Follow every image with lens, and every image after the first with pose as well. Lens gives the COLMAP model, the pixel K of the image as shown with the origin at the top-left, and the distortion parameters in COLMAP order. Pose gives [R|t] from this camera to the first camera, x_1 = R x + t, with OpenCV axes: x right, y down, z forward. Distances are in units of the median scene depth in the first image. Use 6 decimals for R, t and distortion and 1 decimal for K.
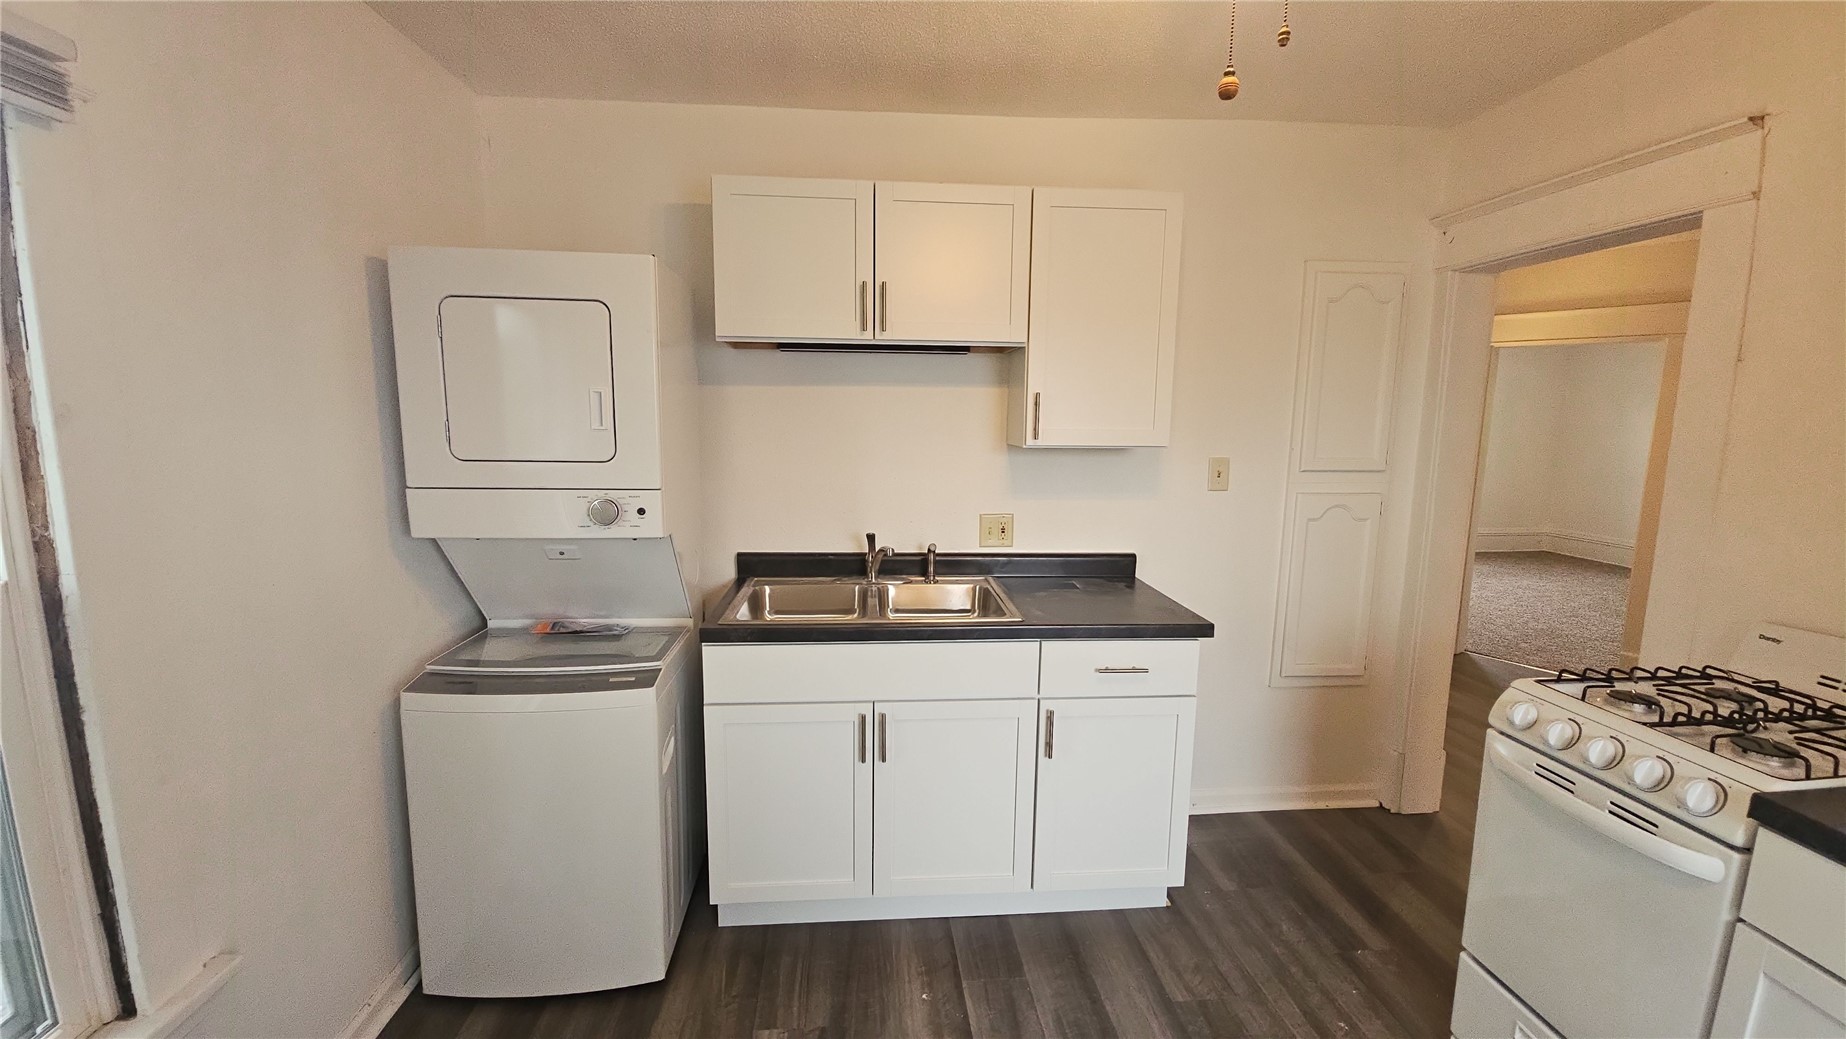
lens RADIAL K [[752.4, 0, 916.5], [0, 752.4, 520.7], [0, 0, 1]] dist [-0.001360, -0.002487]
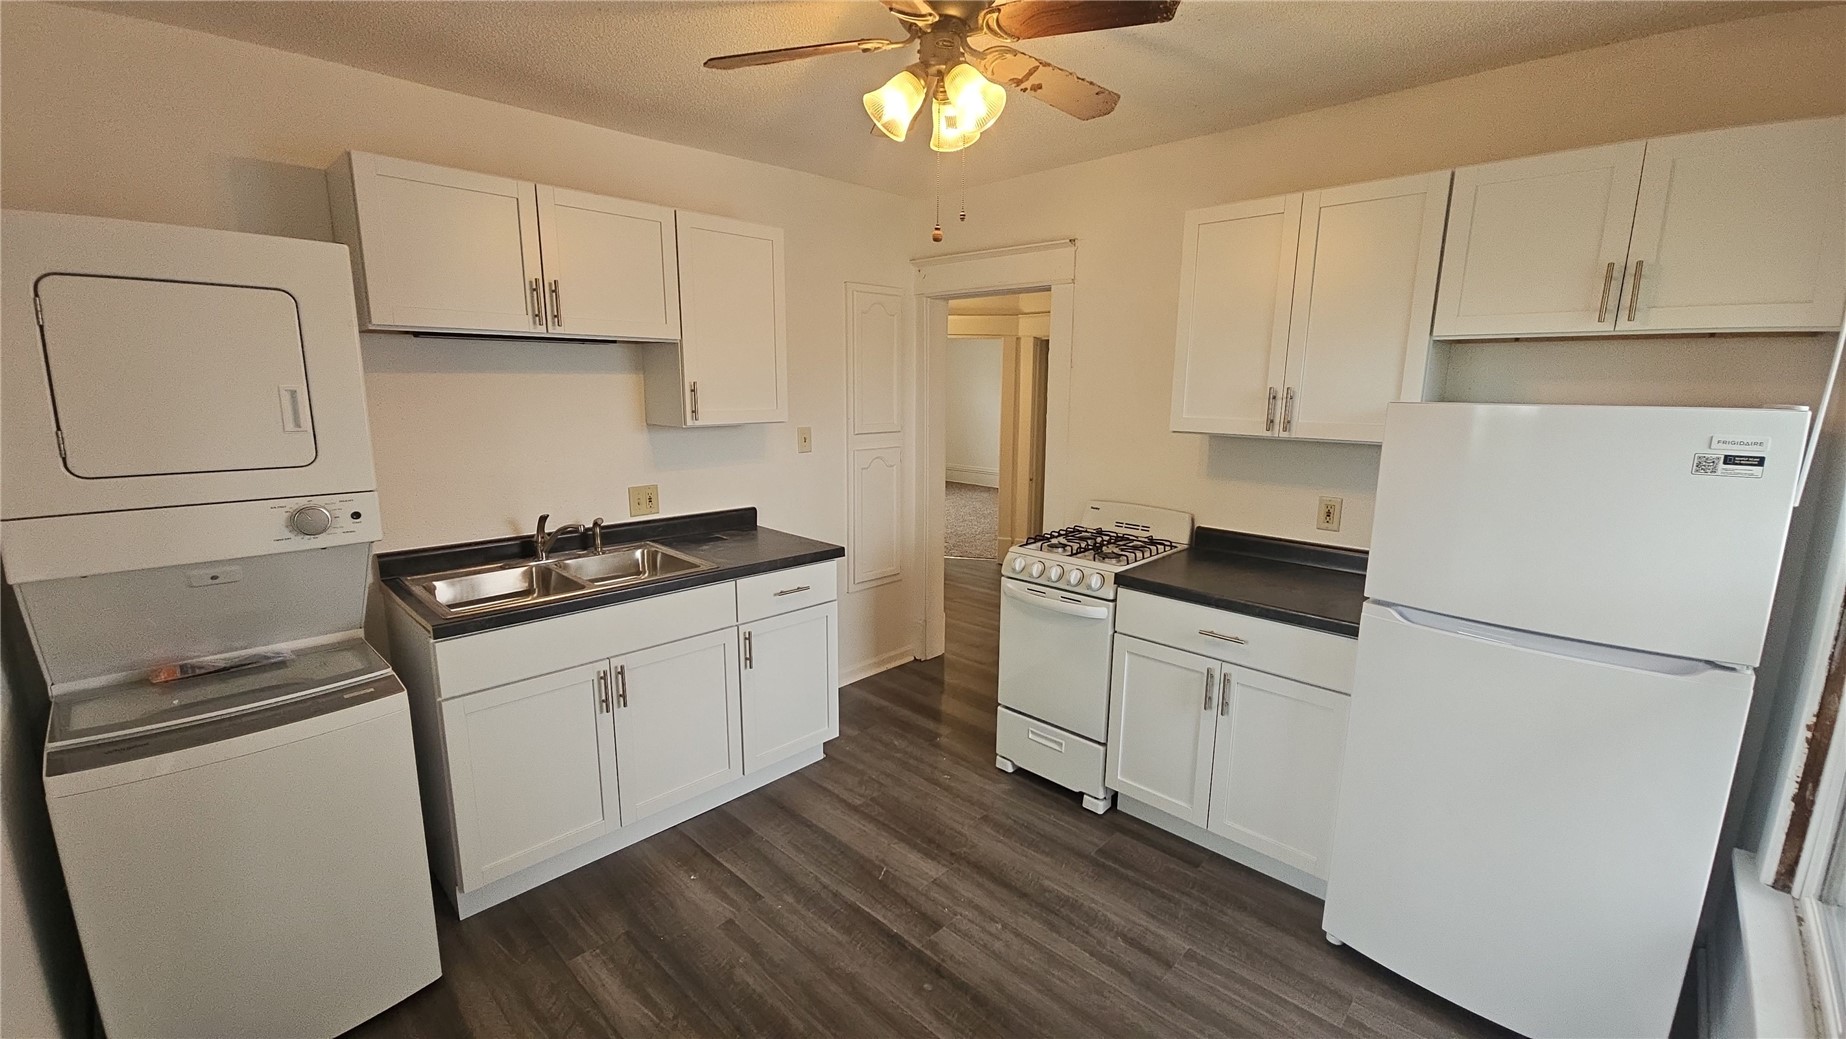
lens RADIAL K [[752.4, 0, 920.9], [0, 752.4, 524.2], [0, 0, 1]] dist [-0.001360, -0.002487]
pose [[0.748364, -0.128783, 0.650666, -0.407974], [0.094305, 0.991663, 0.087811, -0.015793], [-0.656550, -0.004354, 0.754270, -0.165468]]
